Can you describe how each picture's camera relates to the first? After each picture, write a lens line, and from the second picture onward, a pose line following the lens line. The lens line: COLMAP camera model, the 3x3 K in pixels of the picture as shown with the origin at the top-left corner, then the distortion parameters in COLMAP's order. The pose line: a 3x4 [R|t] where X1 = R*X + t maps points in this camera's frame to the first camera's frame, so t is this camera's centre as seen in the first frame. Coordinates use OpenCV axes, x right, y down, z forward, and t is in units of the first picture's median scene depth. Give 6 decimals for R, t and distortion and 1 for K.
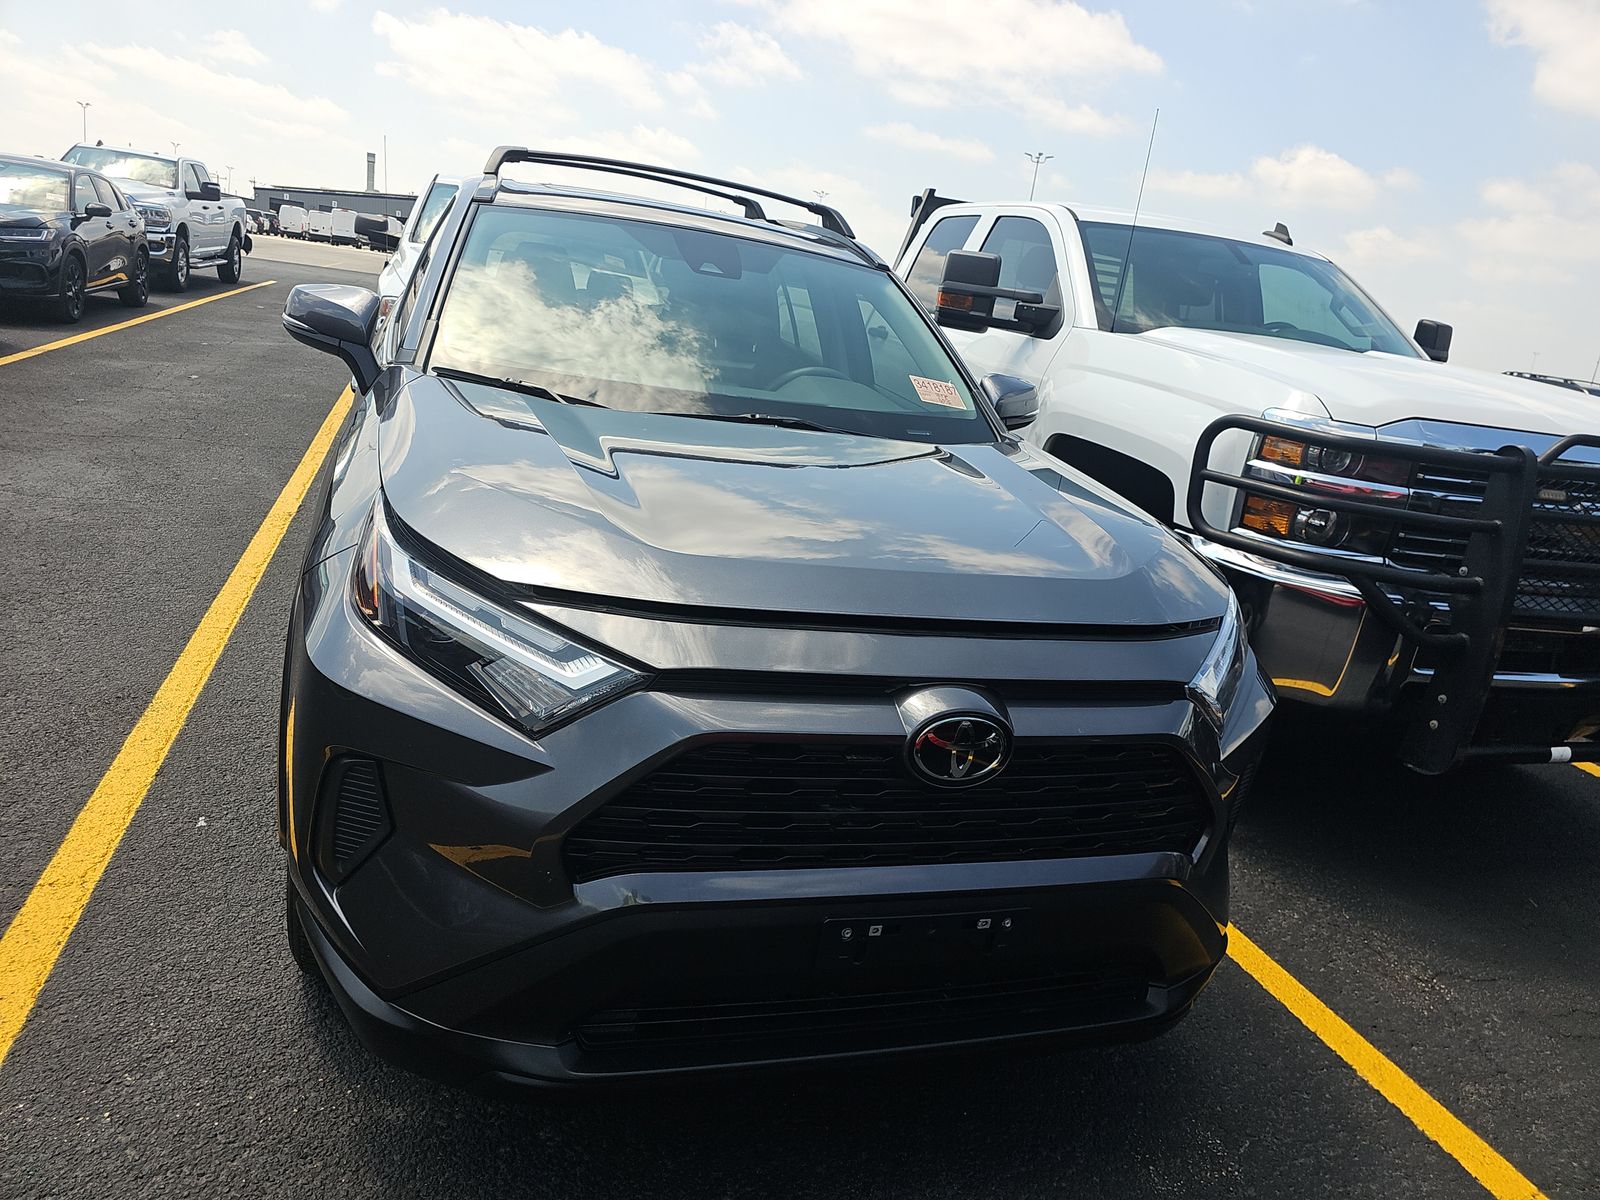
lens RADIAL K [[1084.1, 0, 806.1], [0, 1084.1, 610.6], [0, 0, 1]] dist [0.057817, -0.063928]
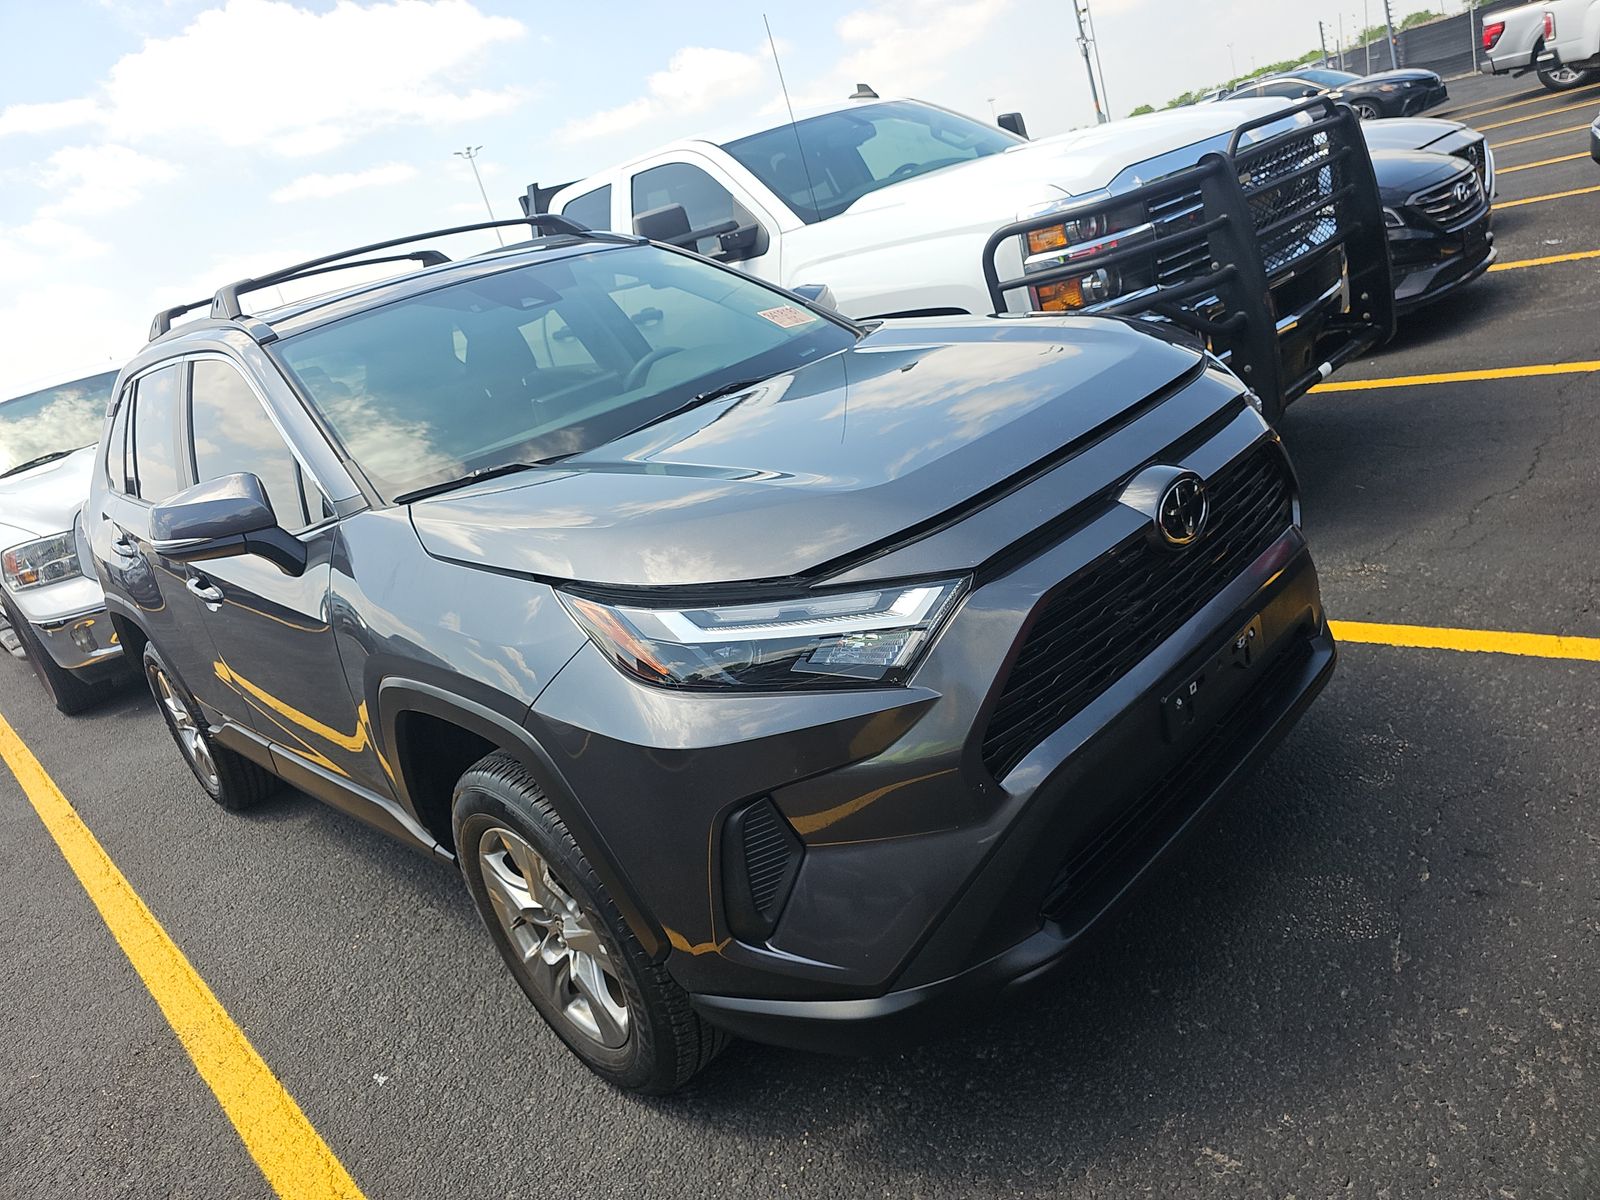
lens RADIAL K [[1088.0, 0, 800.0], [0, 1088.0, 600.0], [0, 0, 1]] dist [0.052837, -0.062772]
pose [[0.816693, -0.496332, 0.294393, -0.303480], [0.494040, 0.864995, 0.087794, -0.048501], [-0.298223, 0.073741, 0.951643, 0.014065]]
